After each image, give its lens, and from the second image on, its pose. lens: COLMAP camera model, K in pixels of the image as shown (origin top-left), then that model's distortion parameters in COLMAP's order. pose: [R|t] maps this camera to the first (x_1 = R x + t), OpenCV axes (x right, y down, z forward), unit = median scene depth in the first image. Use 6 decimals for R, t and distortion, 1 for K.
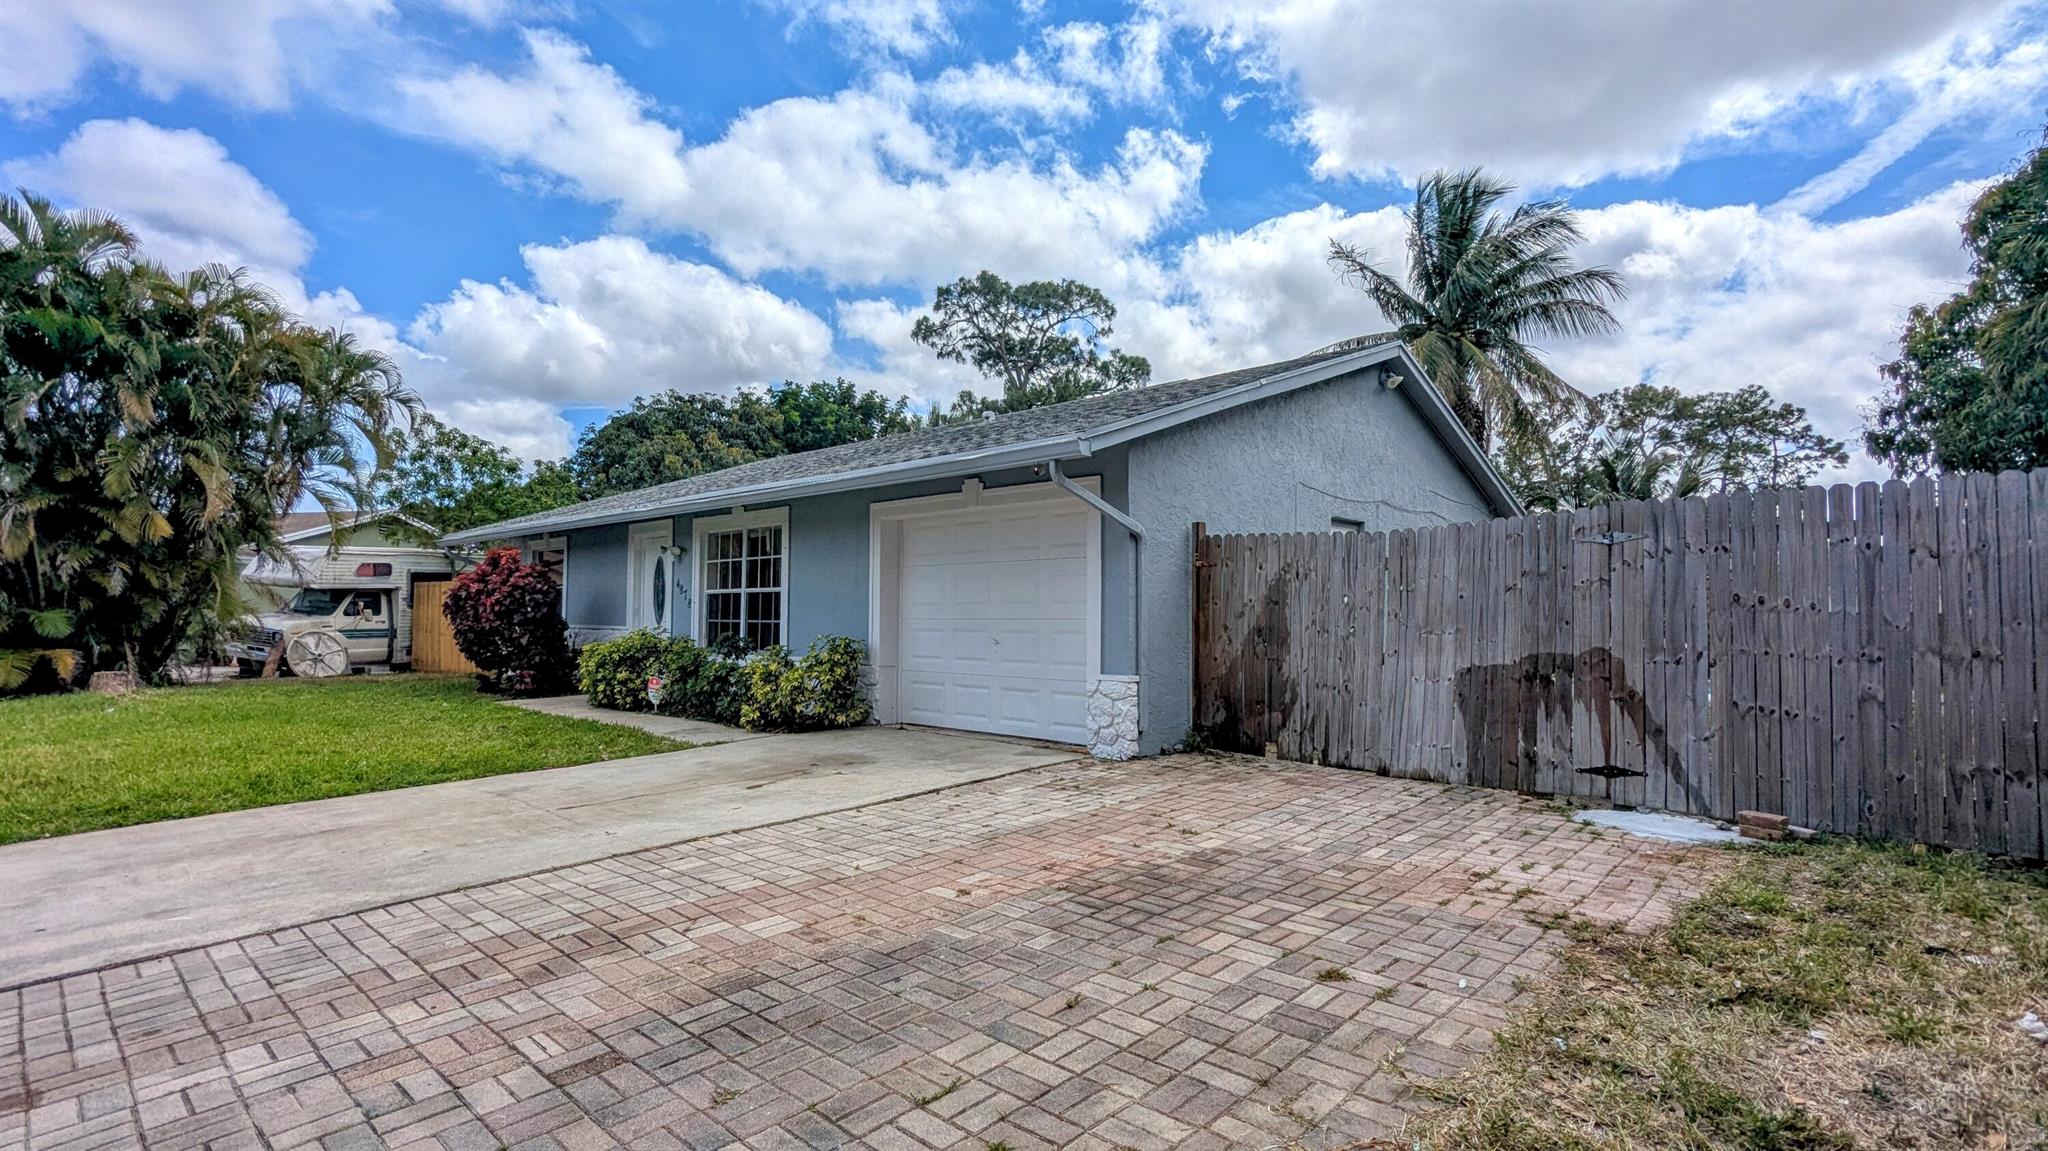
lens RADIAL K [[961.8, 0, 1024.0], [0, 961.8, 575.5], [0, 0, 1]] dist [-0.000990, 0.000391]
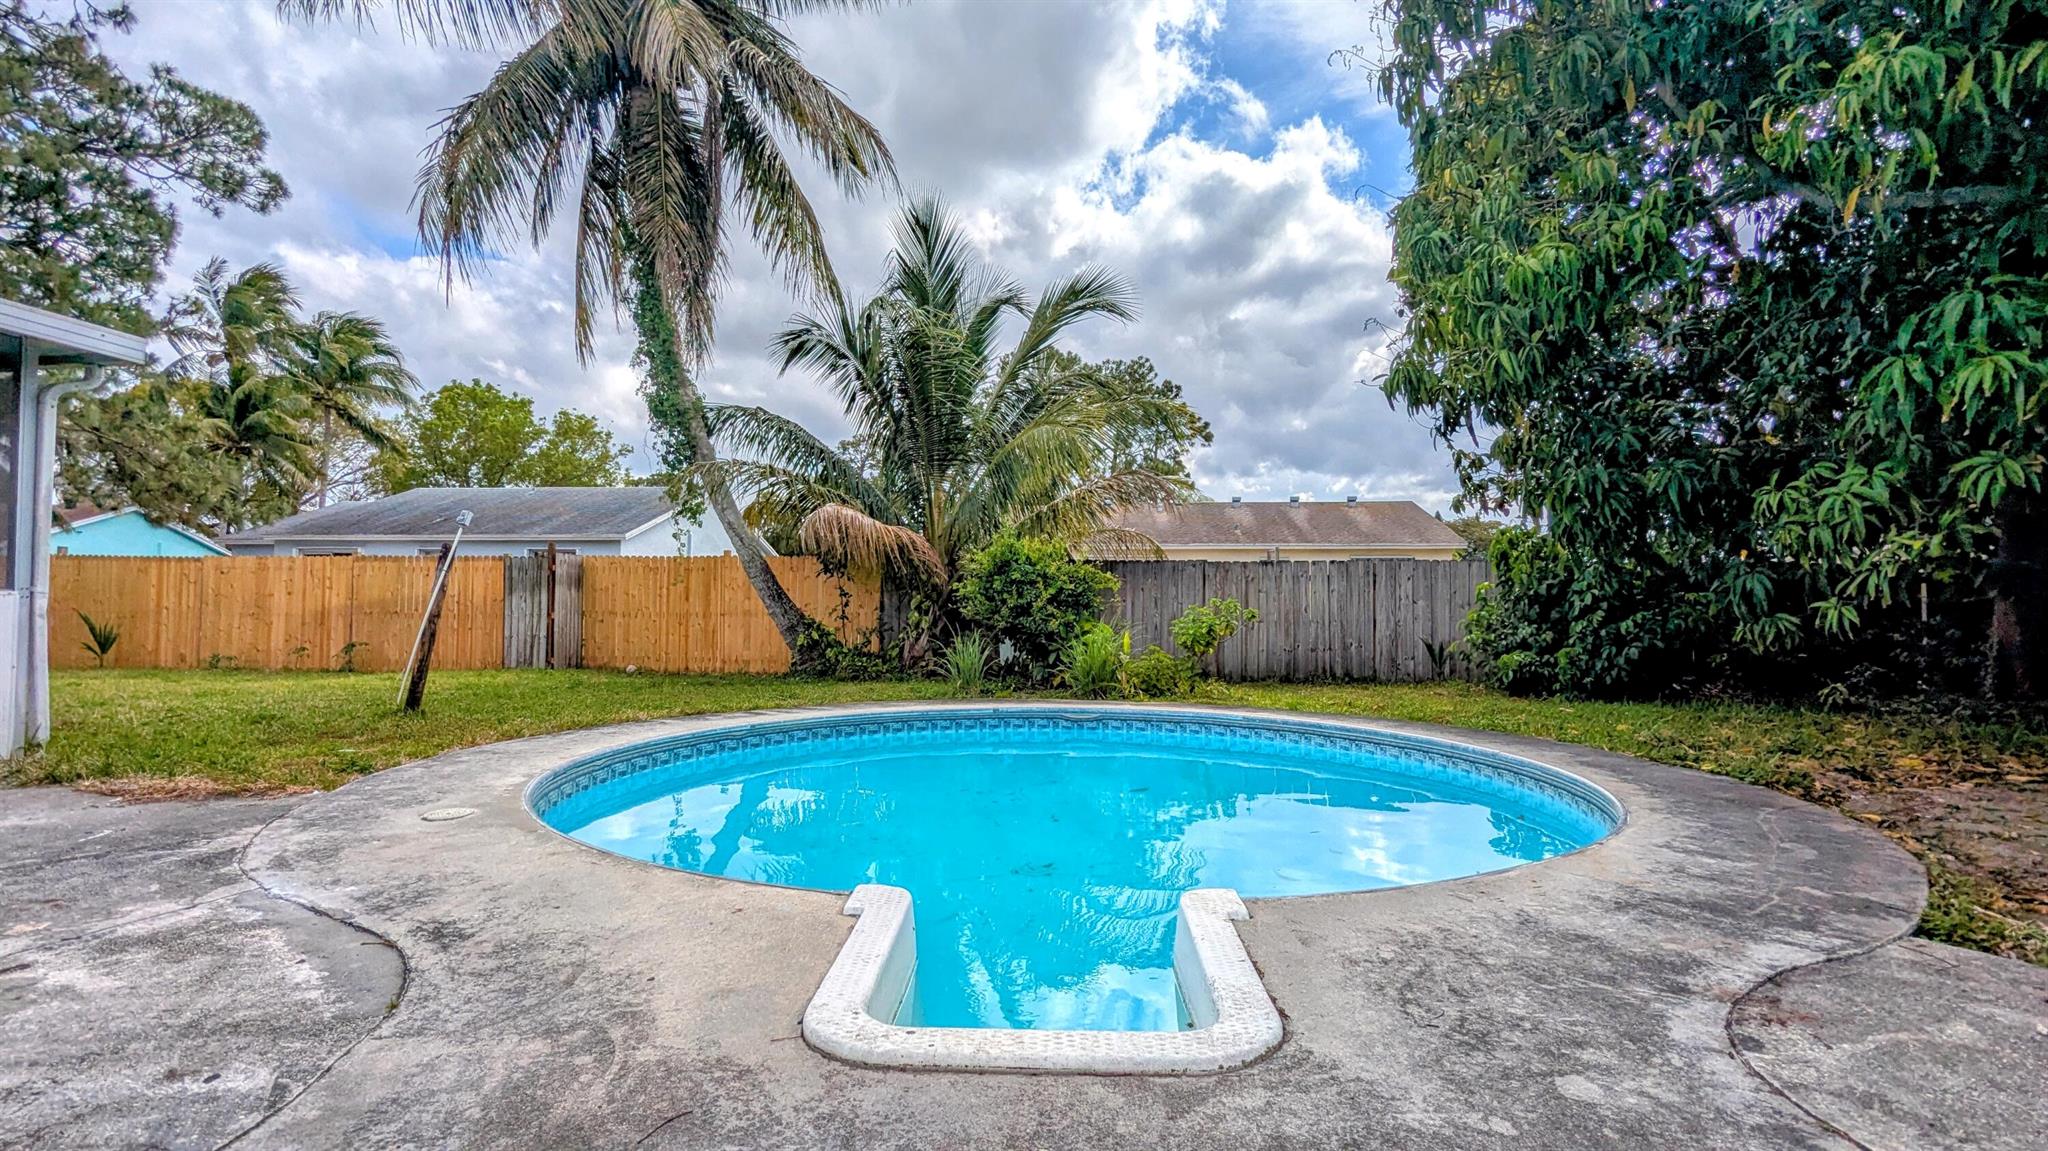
lens RADIAL K [[962.5, 0, 1024.0], [0, 962.5, 575.5], [0, 0, 1]] dist [0.000583, 0.000535]
pose [[0.861848, 0.010673, 0.507055, 0.245657], [-0.024633, 0.999480, 0.020831, 0.018658], [-0.506568, -0.030443, 0.861662, 0.320366]]
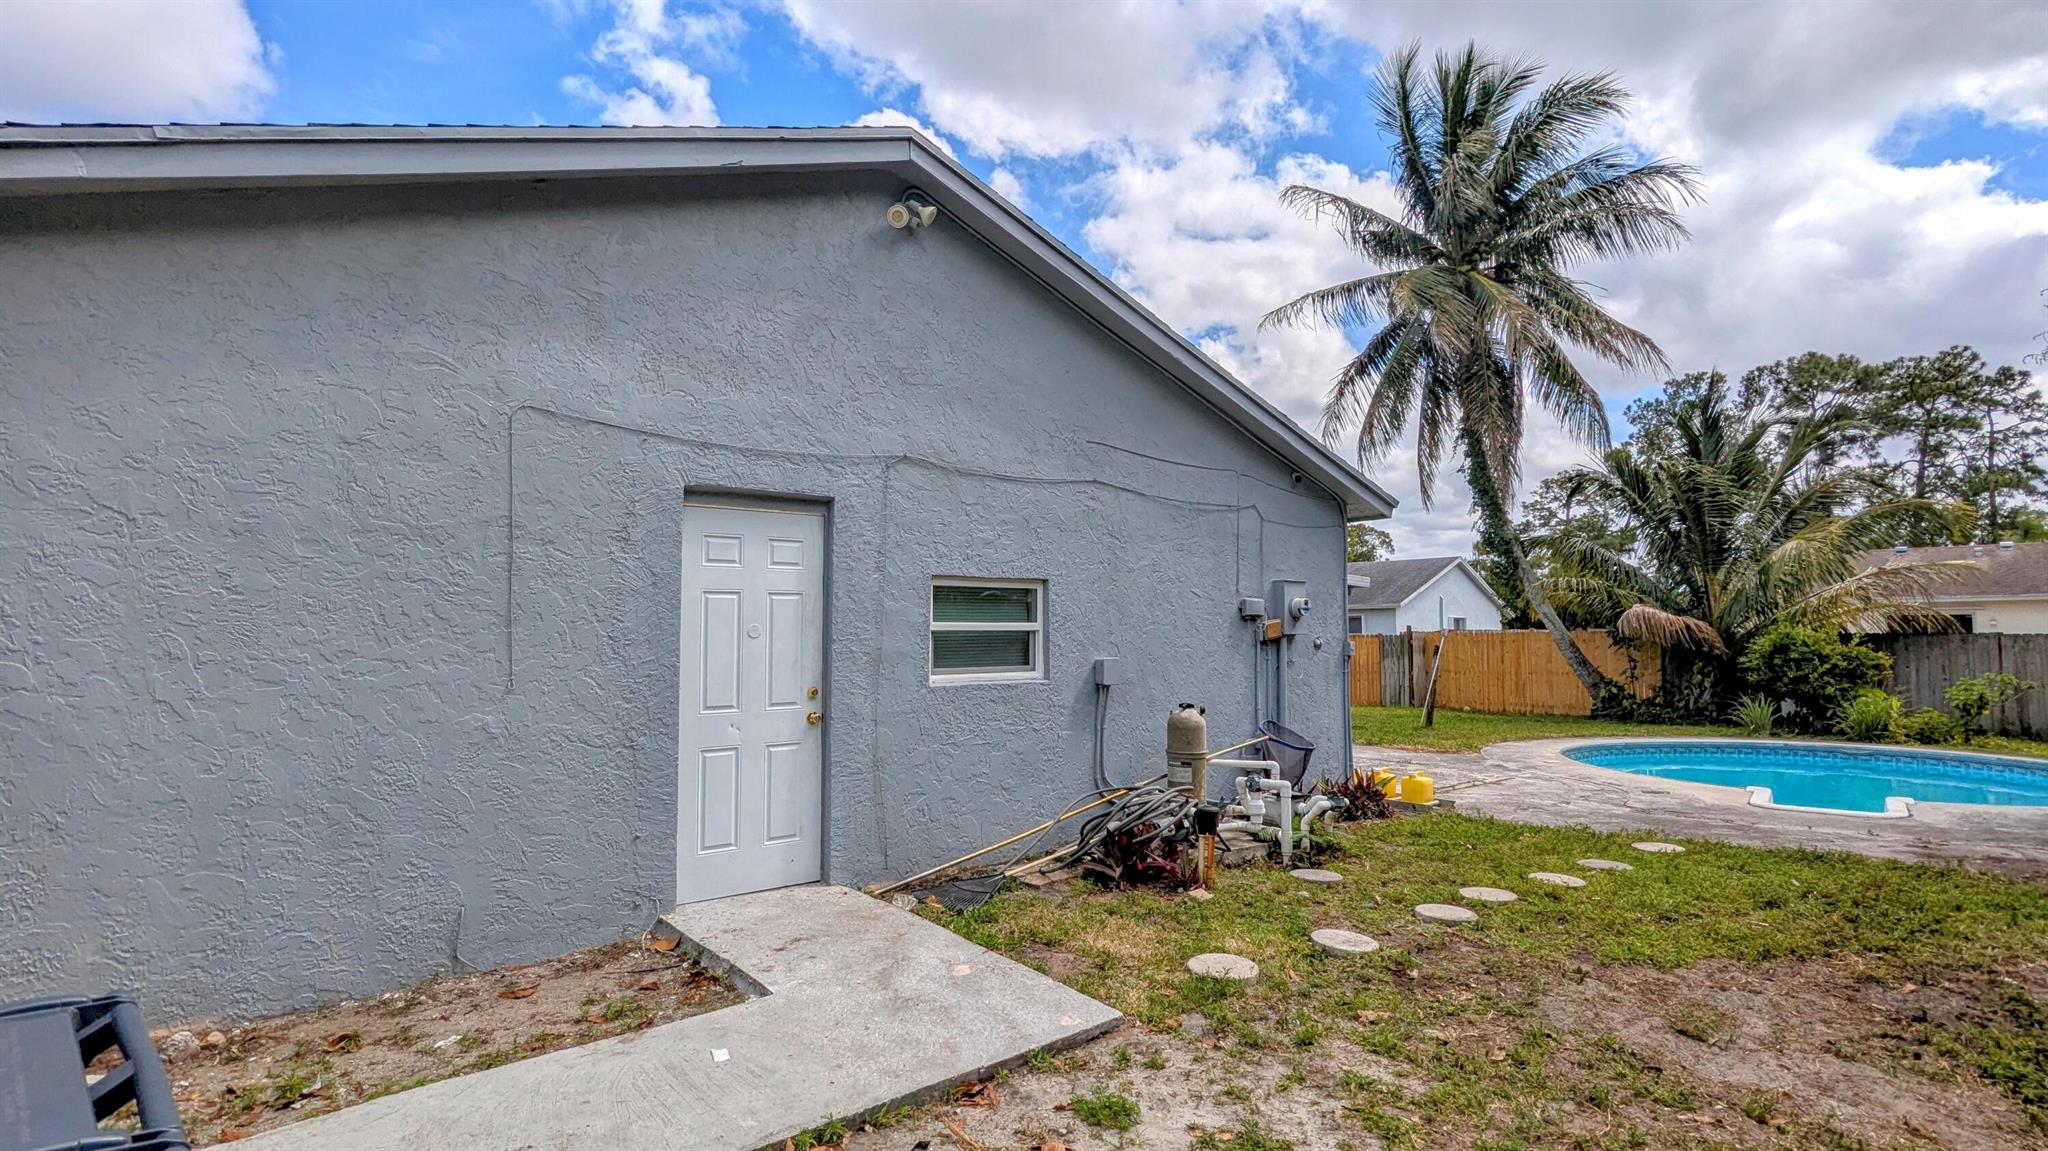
lens RADIAL K [[962.0, 0, 1043.1], [0, 962.0, 577.0], [0, 0, 1]] dist [0.008499, 0.000874]
pose [[0.992365, -0.019255, -0.121820, 0.137759], [0.017610, 0.999739, -0.014559, -0.004502], [0.122069, 0.012303, 0.992445, 0.145055]]
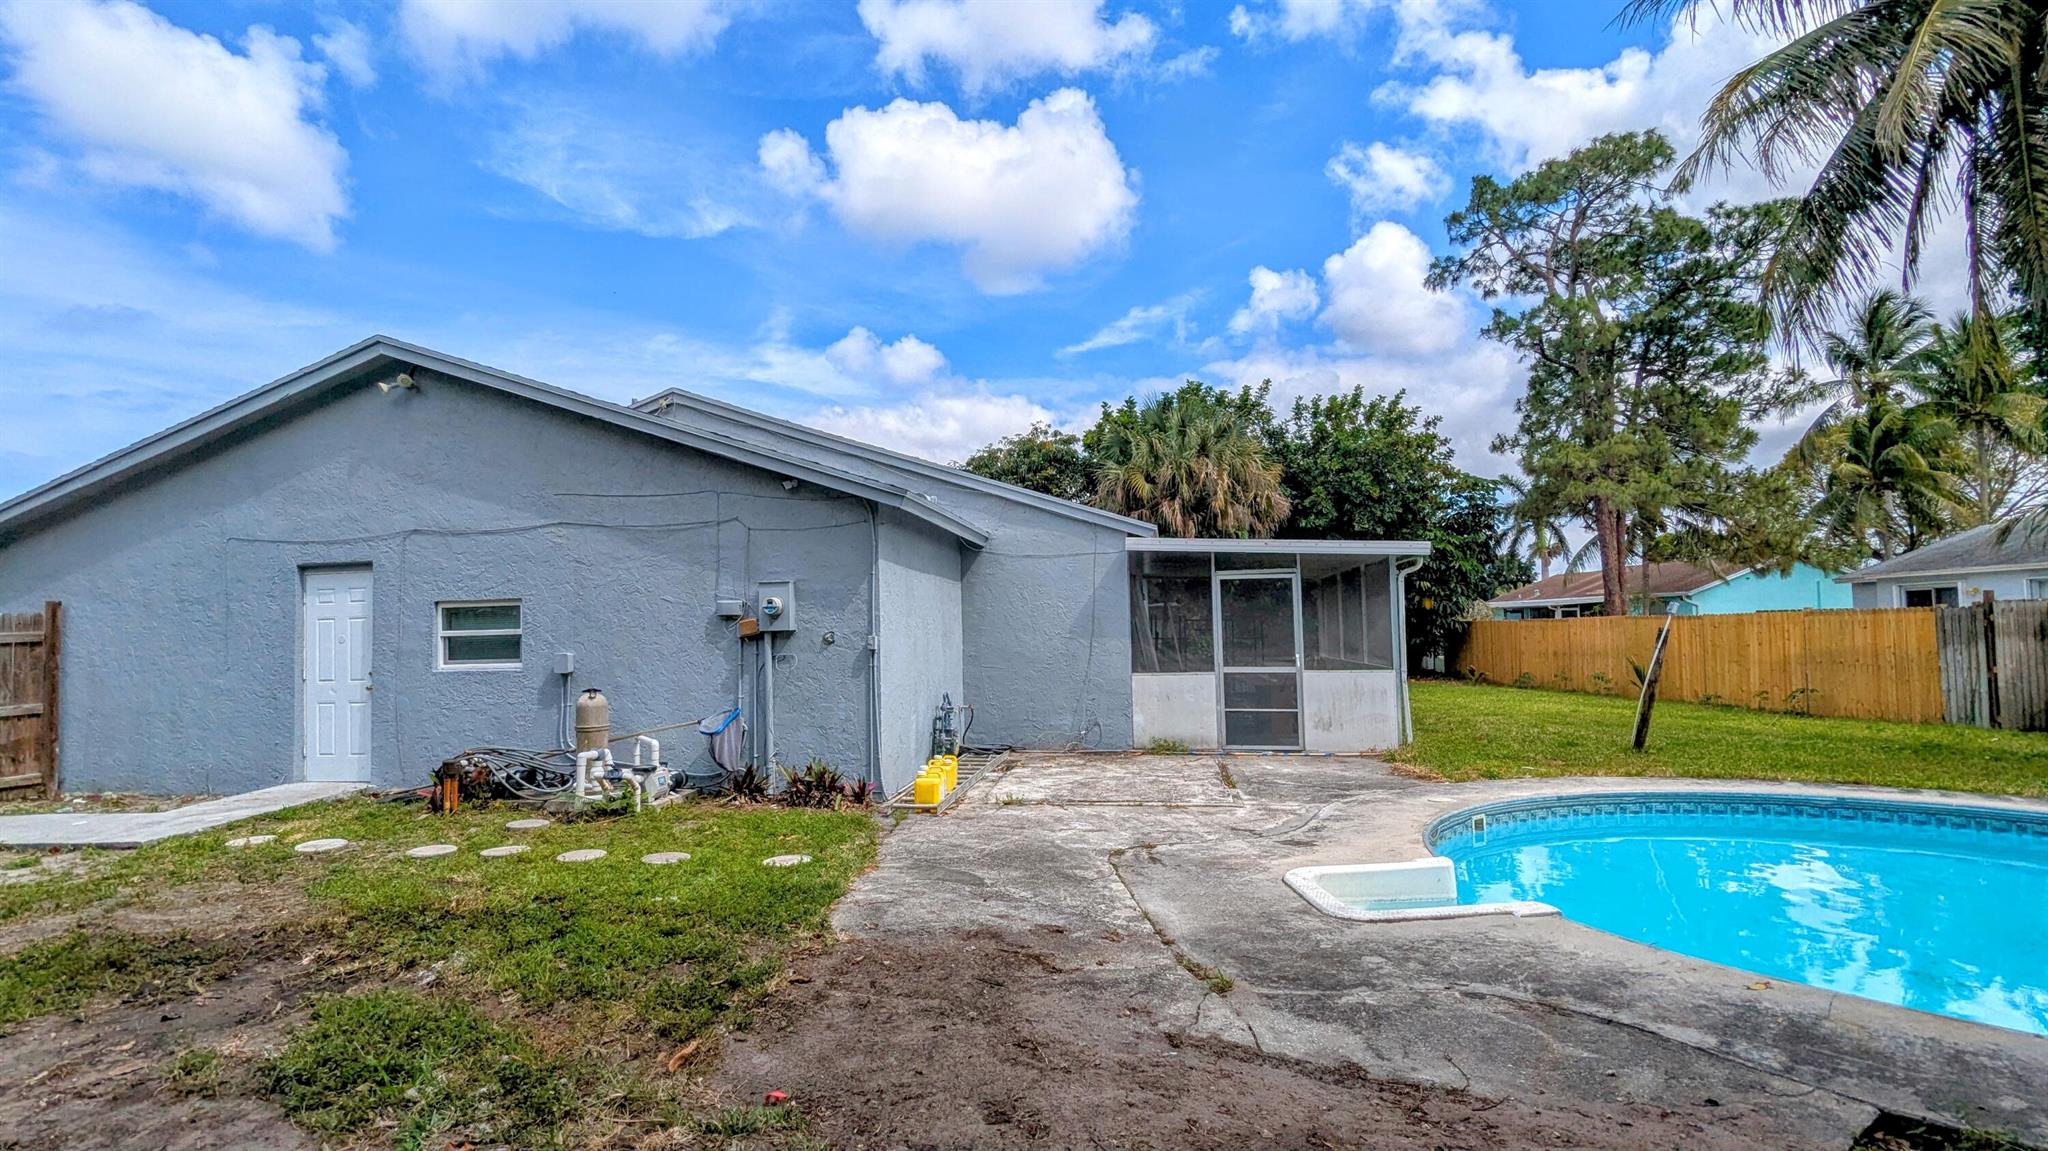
lens RADIAL K [[962.5, 0, 1024.0], [0, 962.5, 575.5], [0, 0, 1]] dist [0.000583, 0.000535]
pose [[0.573362, -0.072248, -0.816110, 0.353389], [0.067551, 0.996882, -0.040793, 0.004667], [0.816512, -0.031739, 0.576455, 0.259455]]
